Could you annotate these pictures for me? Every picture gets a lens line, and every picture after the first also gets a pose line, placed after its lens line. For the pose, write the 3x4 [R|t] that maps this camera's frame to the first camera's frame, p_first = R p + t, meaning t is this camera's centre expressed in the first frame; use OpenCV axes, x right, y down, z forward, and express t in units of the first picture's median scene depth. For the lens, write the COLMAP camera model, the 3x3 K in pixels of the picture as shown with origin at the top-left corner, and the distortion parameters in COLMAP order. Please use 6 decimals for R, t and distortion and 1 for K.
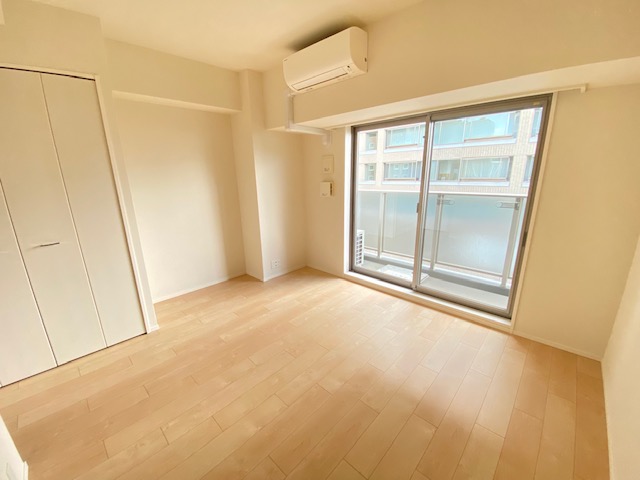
lens RADIAL K [[259.4, 0, 319.4], [0, 259.4, 240.5], [0, 0, 1]] dist [0.009917, -0.000271]
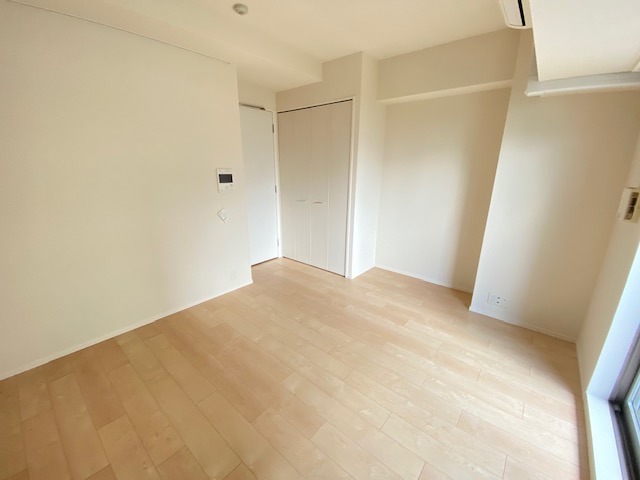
lens RADIAL K [[259.4, 0, 319.4], [0, 259.4, 240.5], [0, 0, 1]] dist [0.009917, -0.000271]
pose [[0.053117, 0.293353, -0.954527, 0.550825], [-0.264659, 0.925830, 0.269806, -0.153521], [0.962878, 0.238293, 0.126816, 0.564207]]
